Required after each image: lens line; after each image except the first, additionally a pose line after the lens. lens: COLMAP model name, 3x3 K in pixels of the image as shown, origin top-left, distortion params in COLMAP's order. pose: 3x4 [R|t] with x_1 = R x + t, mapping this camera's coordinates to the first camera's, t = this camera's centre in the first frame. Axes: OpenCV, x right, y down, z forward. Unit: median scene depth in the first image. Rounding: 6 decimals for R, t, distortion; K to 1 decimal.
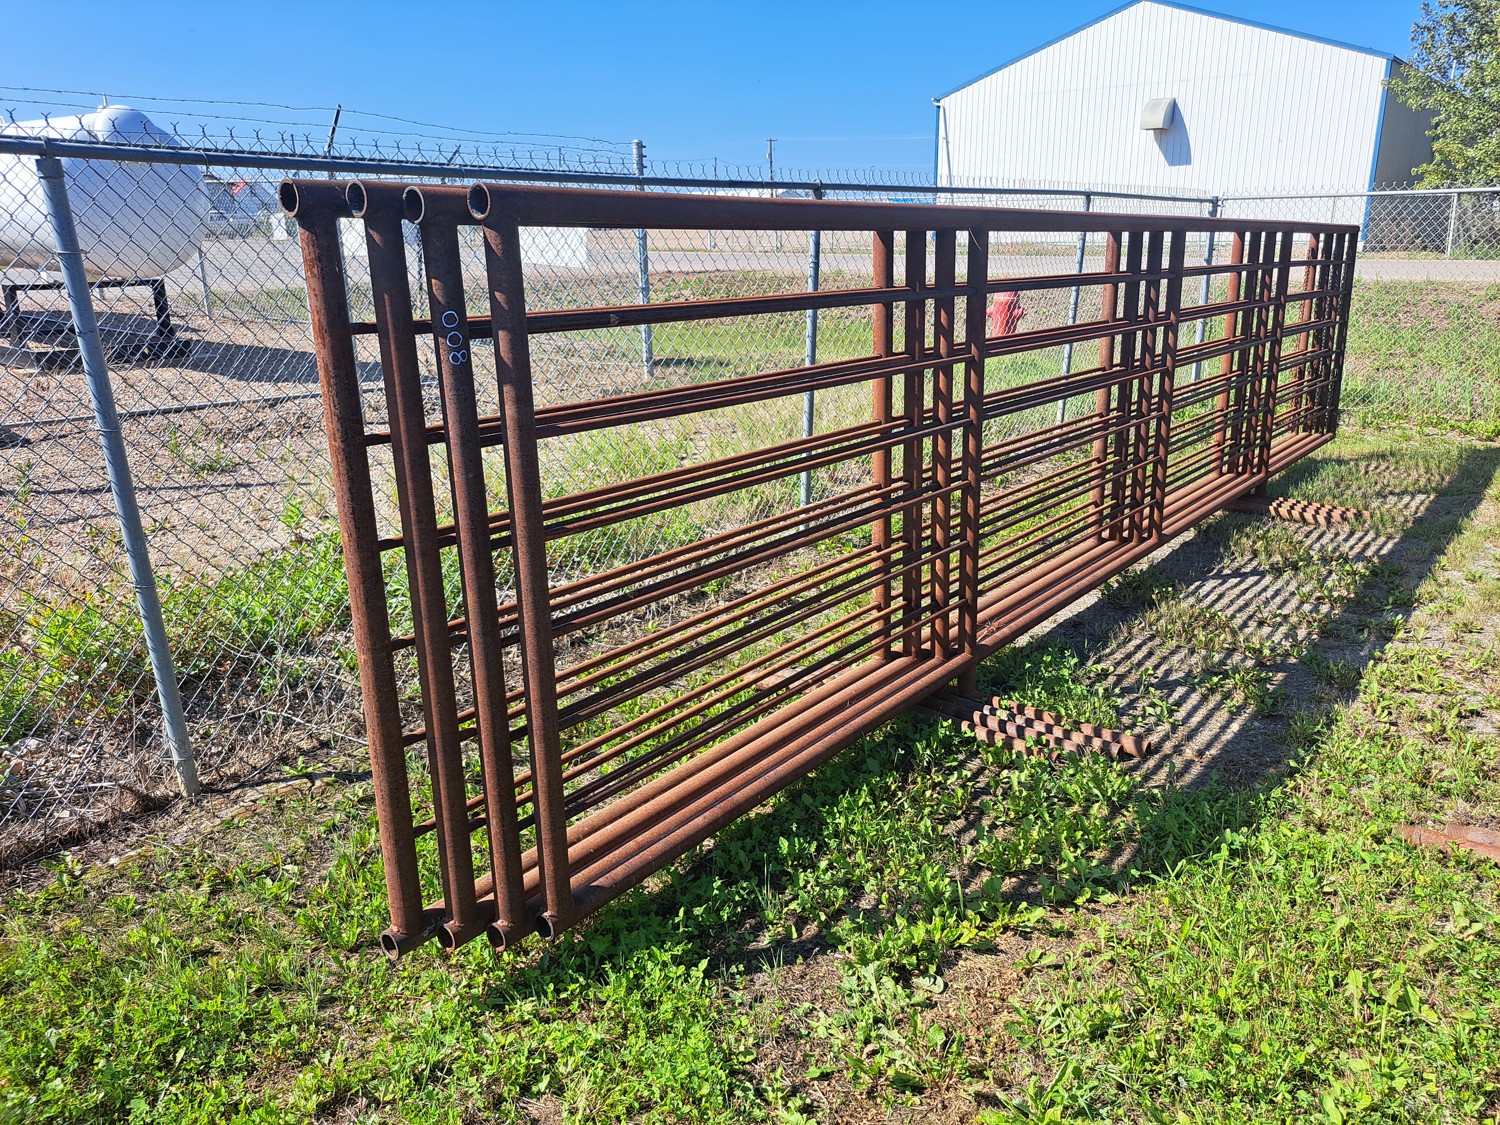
lens RADIAL K [[1055.6, 0, 773.6], [0, 1055.6, 564.5], [0, 0, 1]] dist [0.027471, 0.000348]
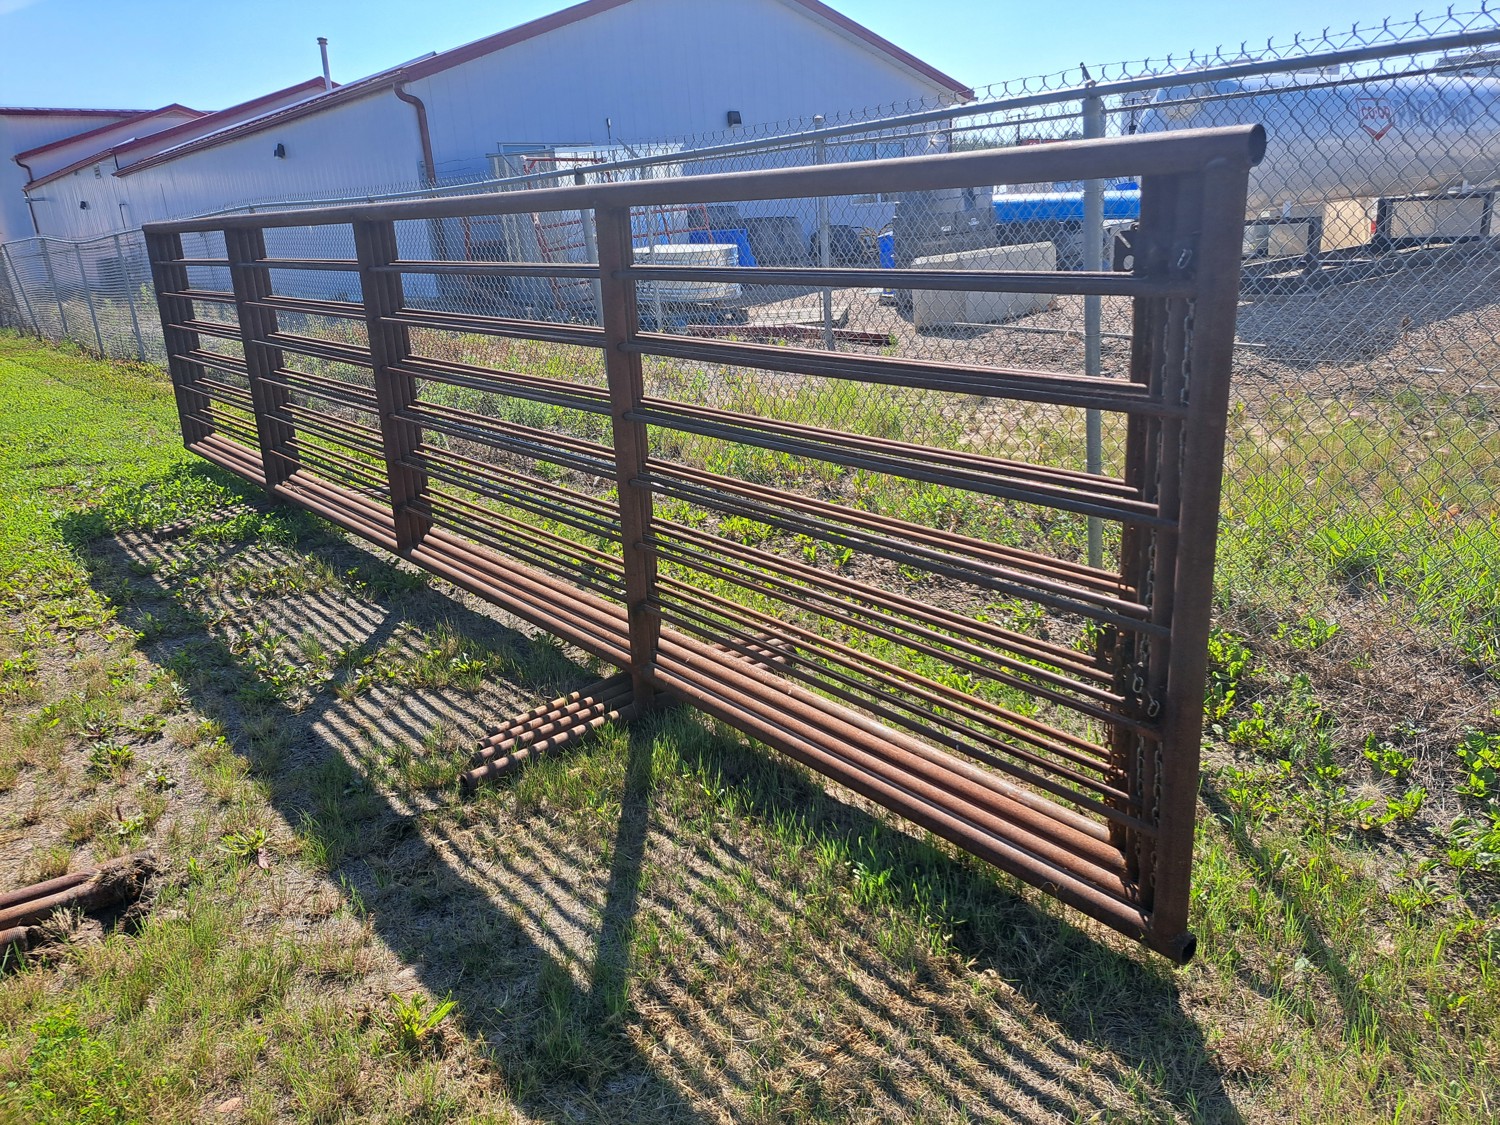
lens RADIAL K [[1055.6, 0, 773.6], [0, 1055.6, 564.5], [0, 0, 1]] dist [0.027471, 0.000348]
pose [[-0.203204, 0.320034, -0.925357, 1.297301], [-0.210762, 0.908624, 0.360530, -0.464357], [0.956184, 0.268291, -0.117185, 1.586852]]
